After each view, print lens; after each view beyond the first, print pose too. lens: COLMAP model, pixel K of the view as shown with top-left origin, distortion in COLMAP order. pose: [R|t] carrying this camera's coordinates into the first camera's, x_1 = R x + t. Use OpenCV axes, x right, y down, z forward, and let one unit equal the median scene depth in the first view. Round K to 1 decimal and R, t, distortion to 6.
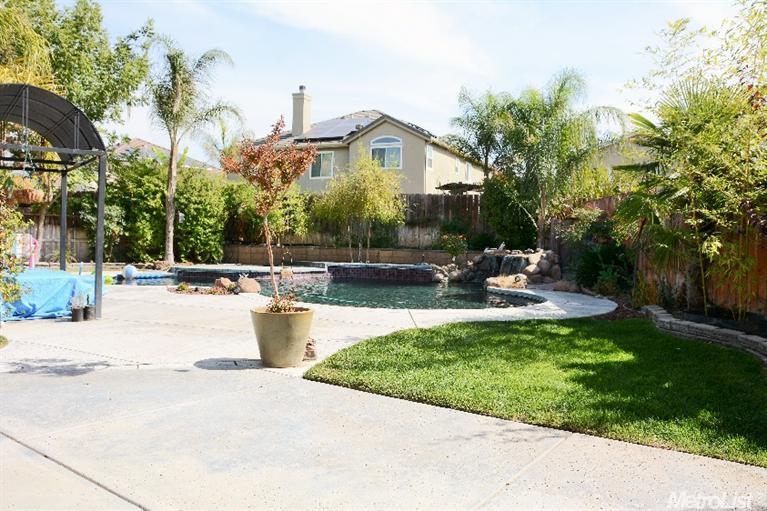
lens RADIAL K [[610.5, 0, 383.5], [0, 610.5, 255.5], [0, 0, 1]] dist [-0.076010, -0.001748]
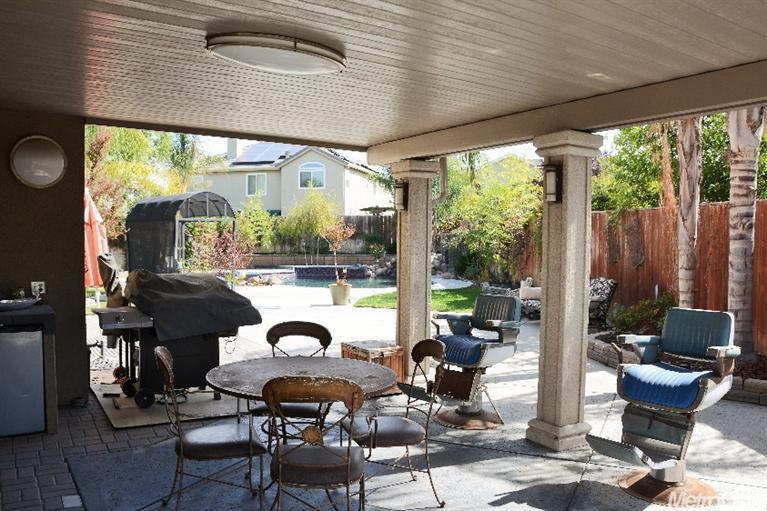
lens RADIAL K [[610.5, 0, 383.5], [0, 610.5, 255.5], [0, 0, 1]] dist [-0.076010, -0.001748]
pose [[0.985892, -0.027800, 0.165059, -0.107614], [0.027403, 0.999613, 0.004685, -0.012768], [-0.165125, -0.000096, 0.986273, -0.442183]]
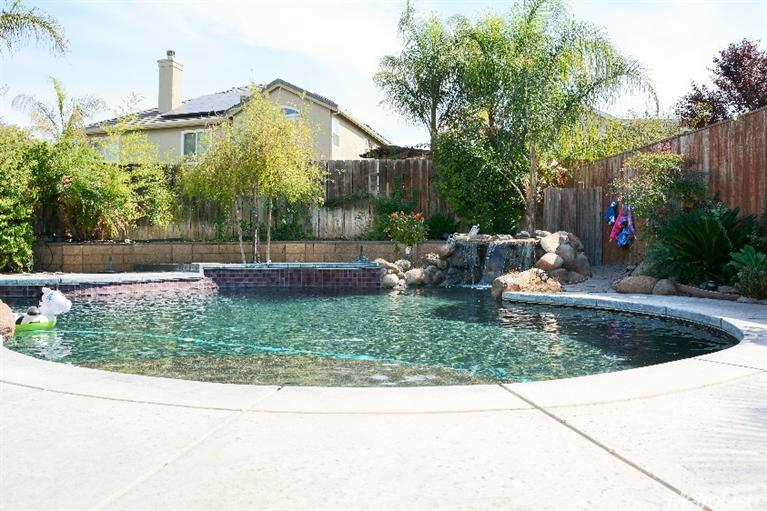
lens RADIAL K [[610.5, 0, 383.5], [0, 610.5, 255.5], [0, 0, 1]] dist [-0.076010, -0.001748]
pose [[0.982147, -0.031416, 0.185474, -0.025800], [0.033975, 0.999366, -0.010638, 0.014755], [-0.185022, 0.016749, 0.982592, 0.341948]]
